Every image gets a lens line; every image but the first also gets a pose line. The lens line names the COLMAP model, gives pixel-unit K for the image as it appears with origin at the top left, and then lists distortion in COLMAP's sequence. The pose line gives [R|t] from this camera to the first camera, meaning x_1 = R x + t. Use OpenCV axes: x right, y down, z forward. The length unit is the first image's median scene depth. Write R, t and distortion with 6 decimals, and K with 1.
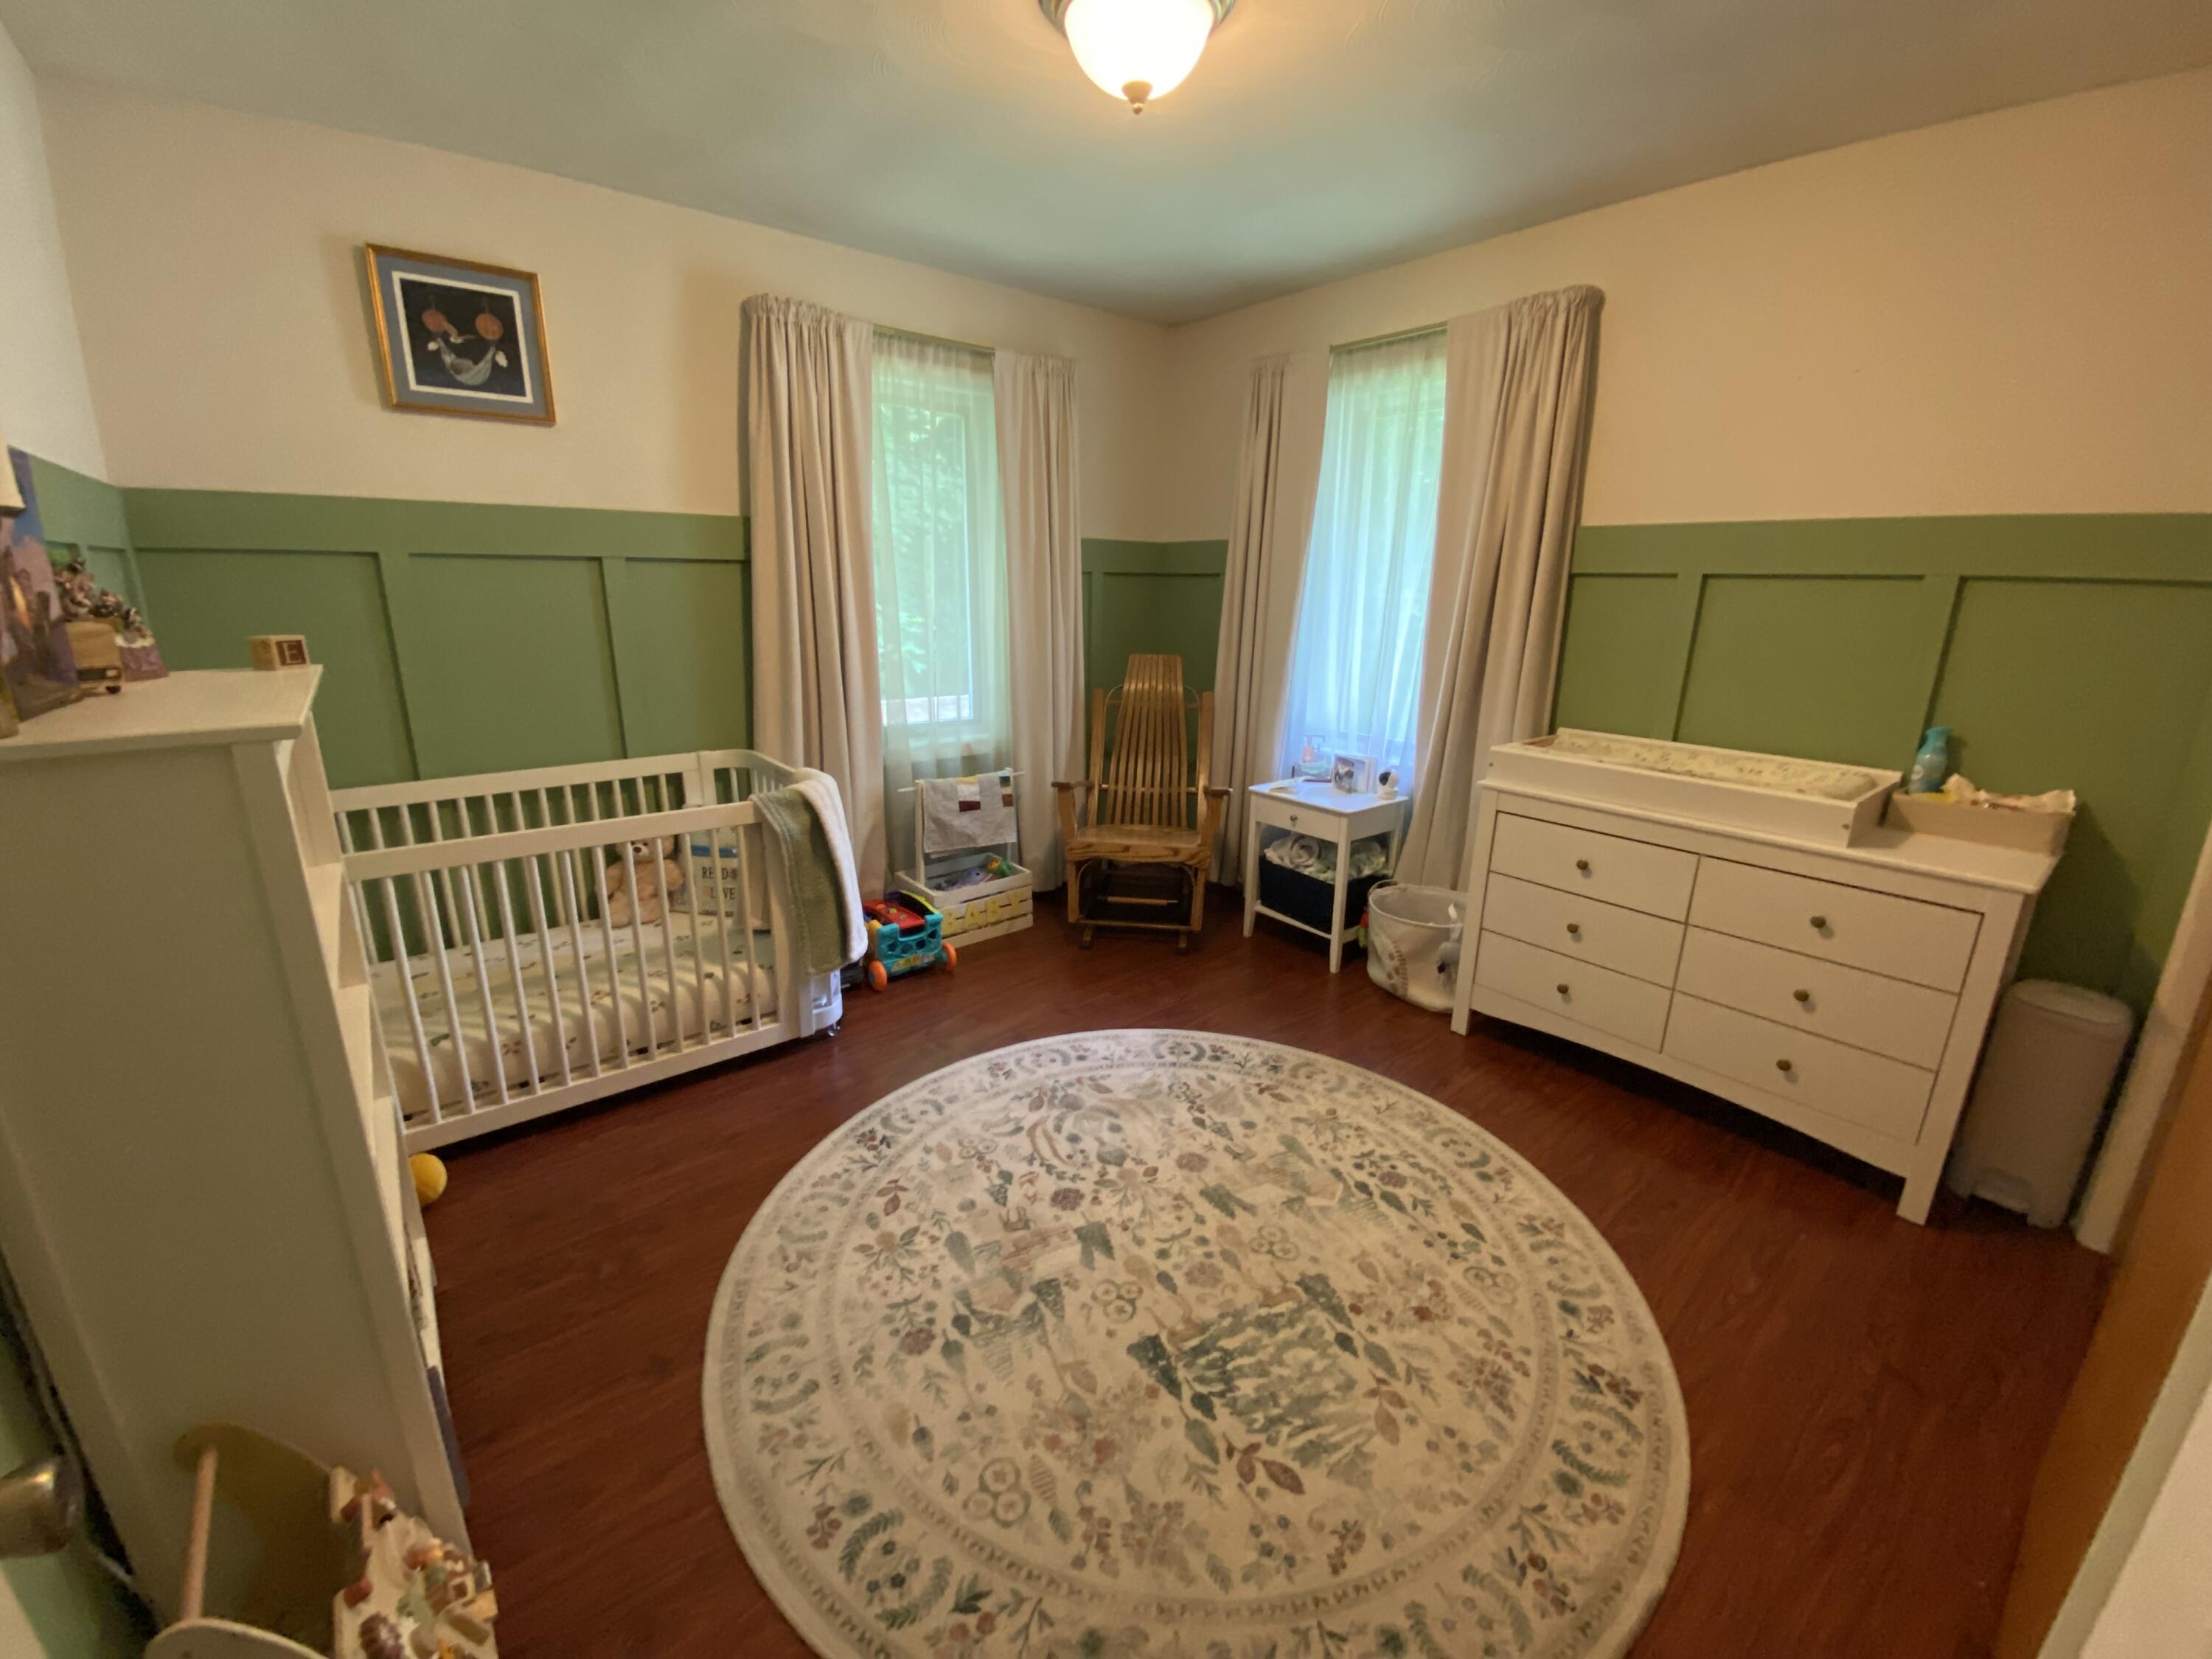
lens RADIAL K [[896.9, 0, 1109.2], [0, 896.9, 834.3], [0, 0, 1]] dist [0.016918, -0.017944]
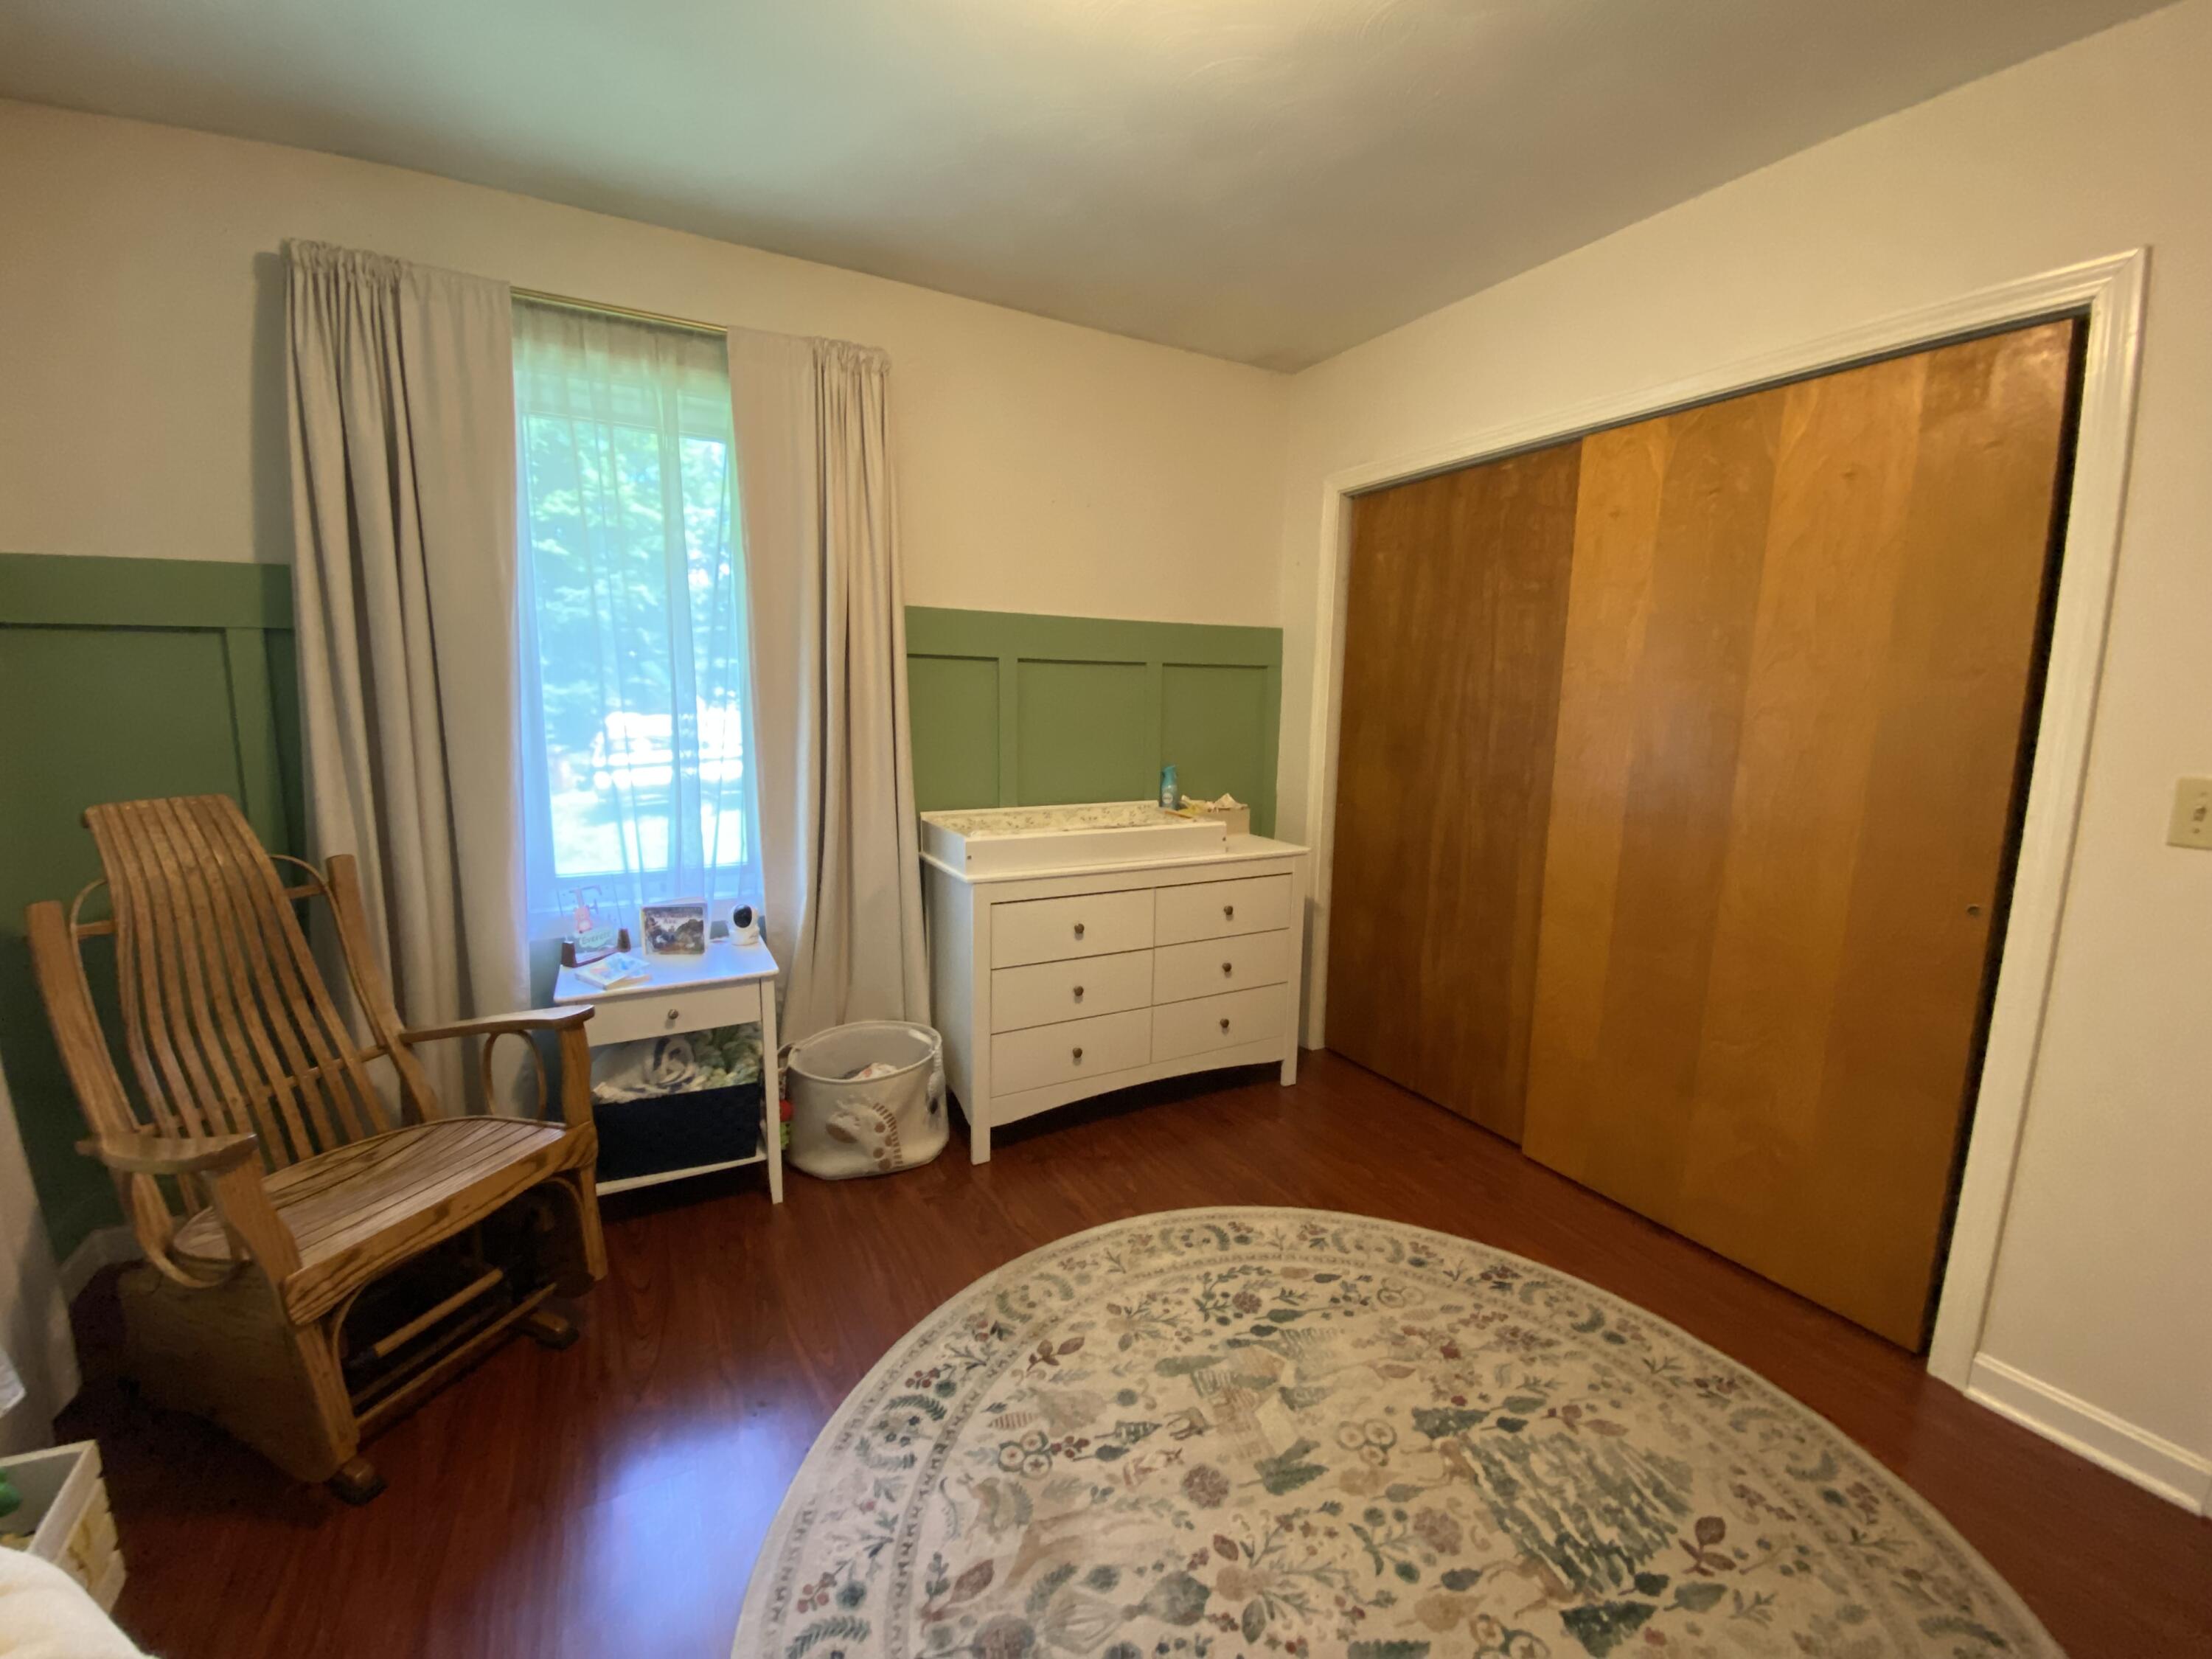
lens RADIAL K [[896.9, 0, 1114.8], [0, 896.9, 818.9], [0, 0, 1]] dist [0.016918, -0.017944]
pose [[0.183077, -0.156753, 0.970521, -0.481852], [0.251826, 0.961746, 0.107832, -0.204158], [-0.950298, 0.224661, 0.215548, 0.768787]]
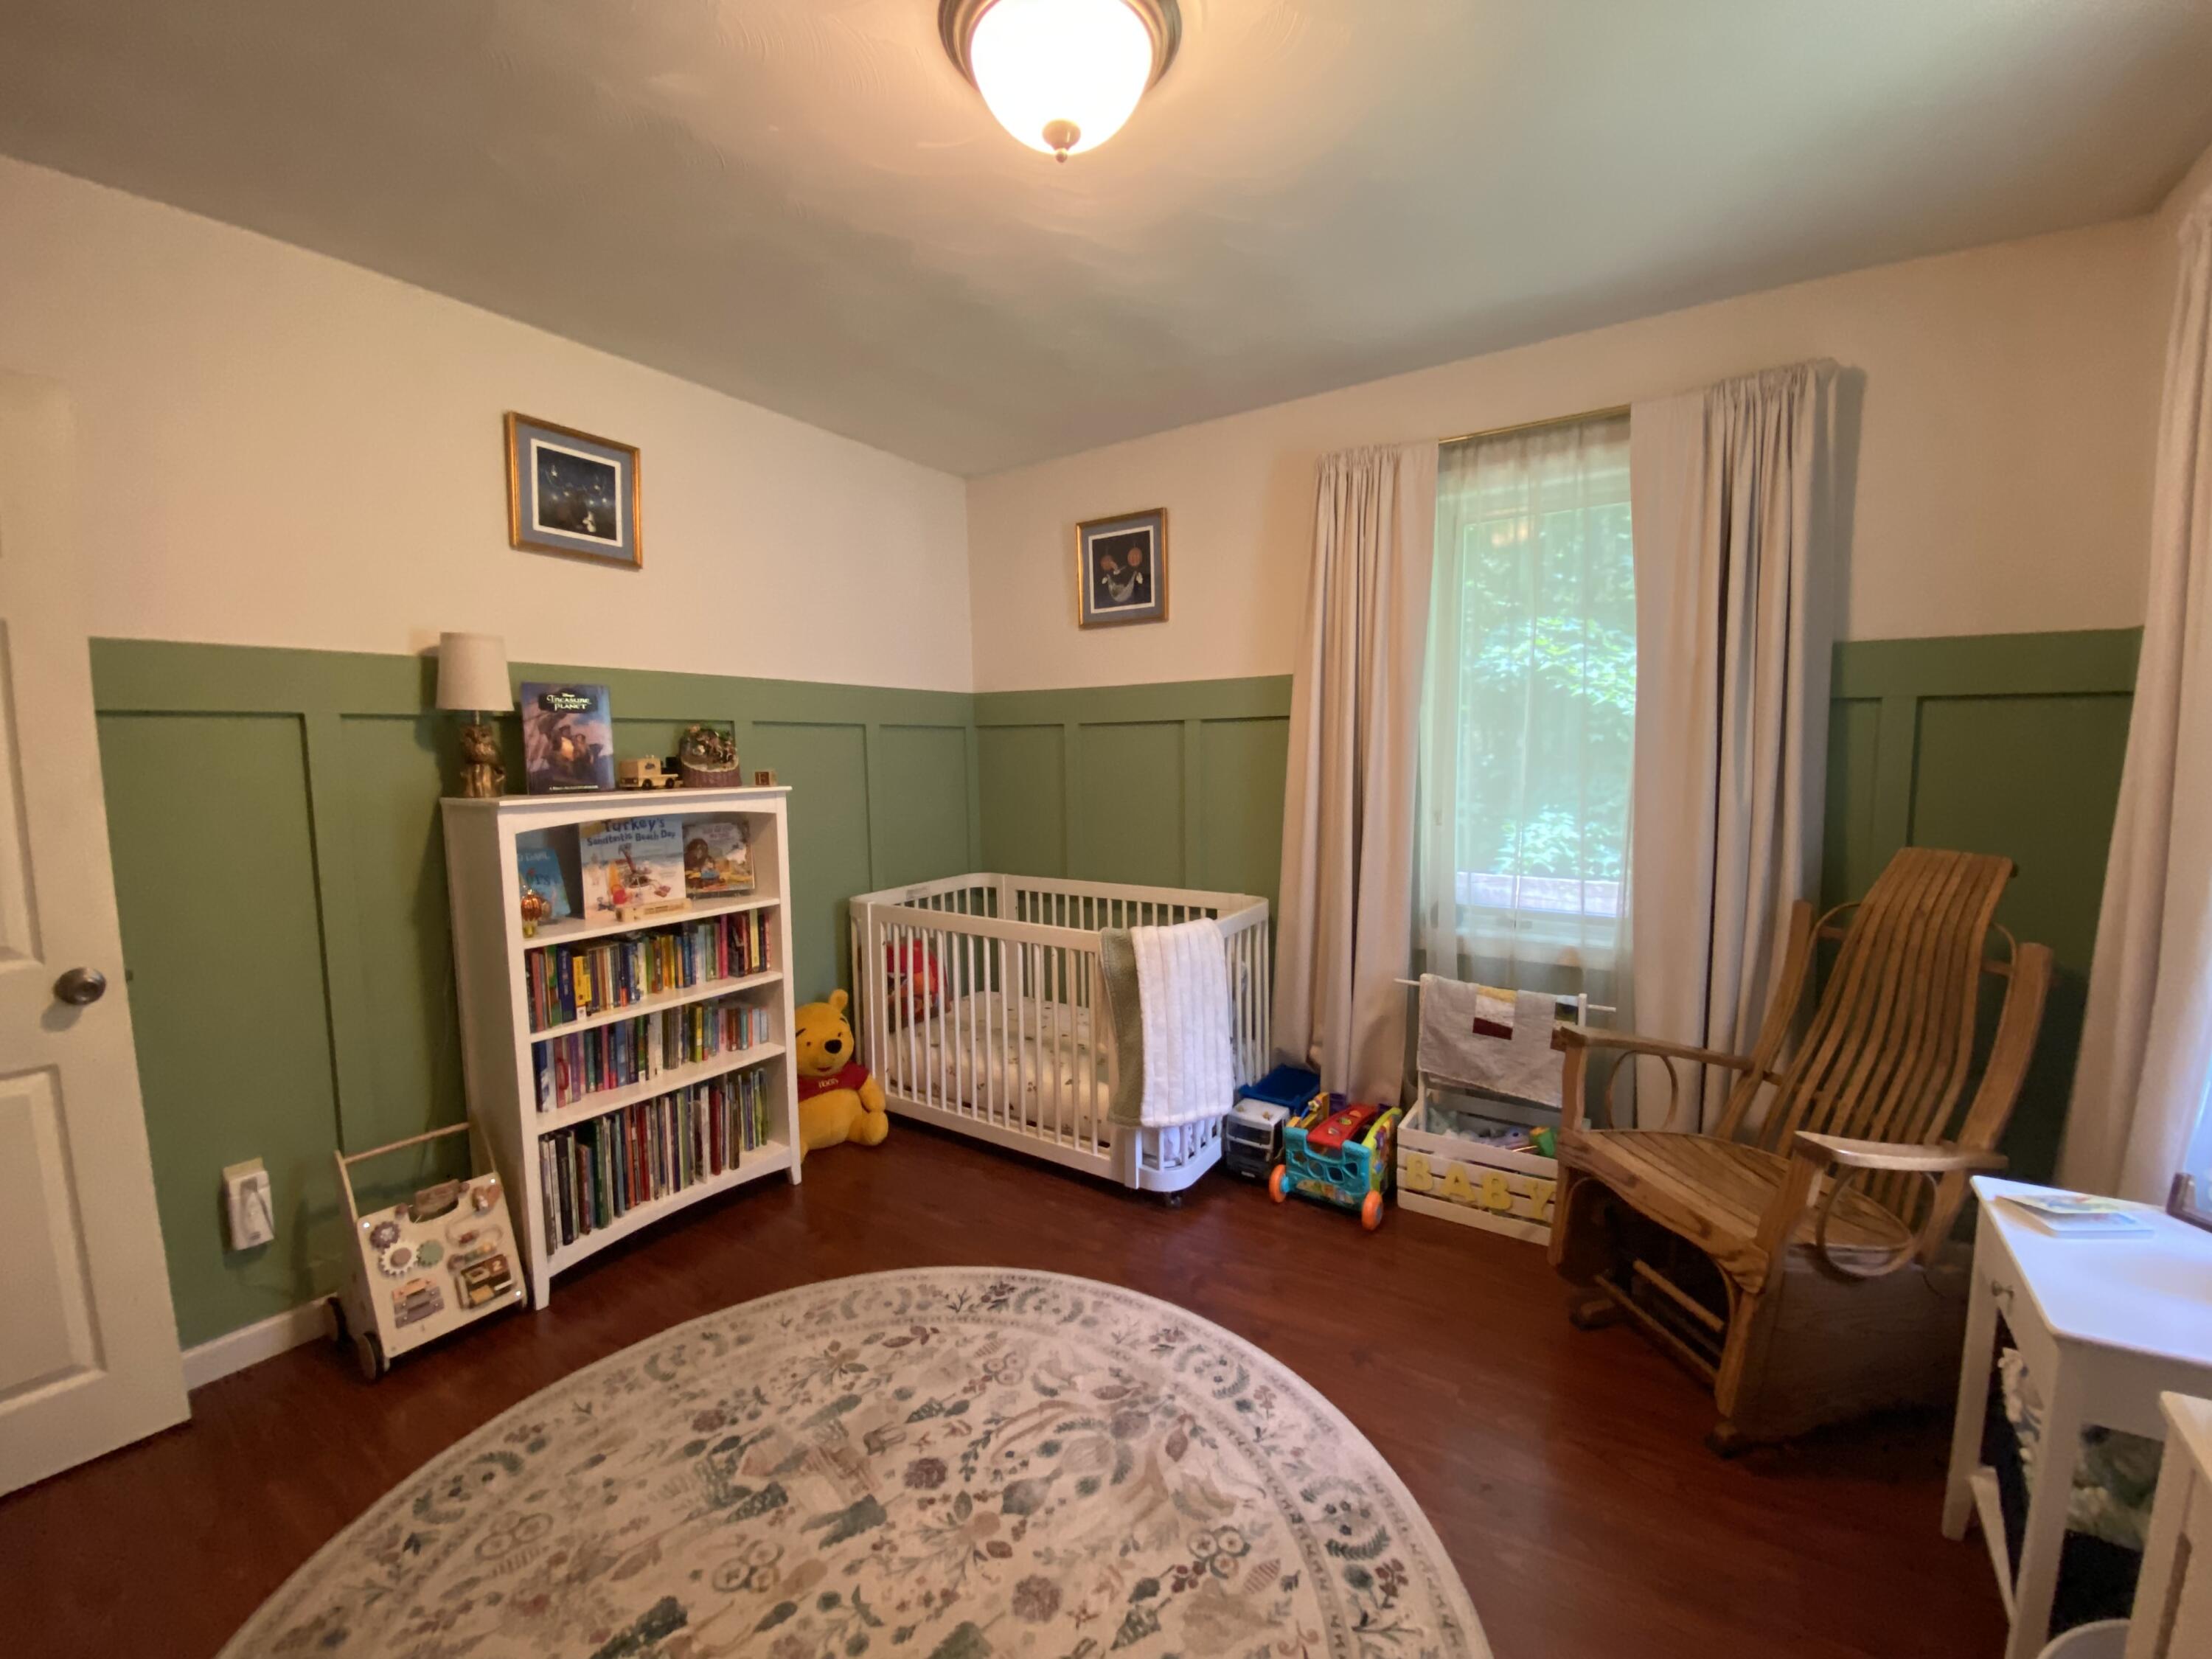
lens RADIAL K [[896.9, 0, 1089.7], [0, 896.9, 820.3], [0, 0, 1]] dist [0.016918, -0.017944]
pose [[0.274837, 0.064107, -0.959351, 0.651696], [-0.238260, 0.971196, -0.003359, -0.172999], [0.931502, 0.229498, 0.282195, 0.695064]]
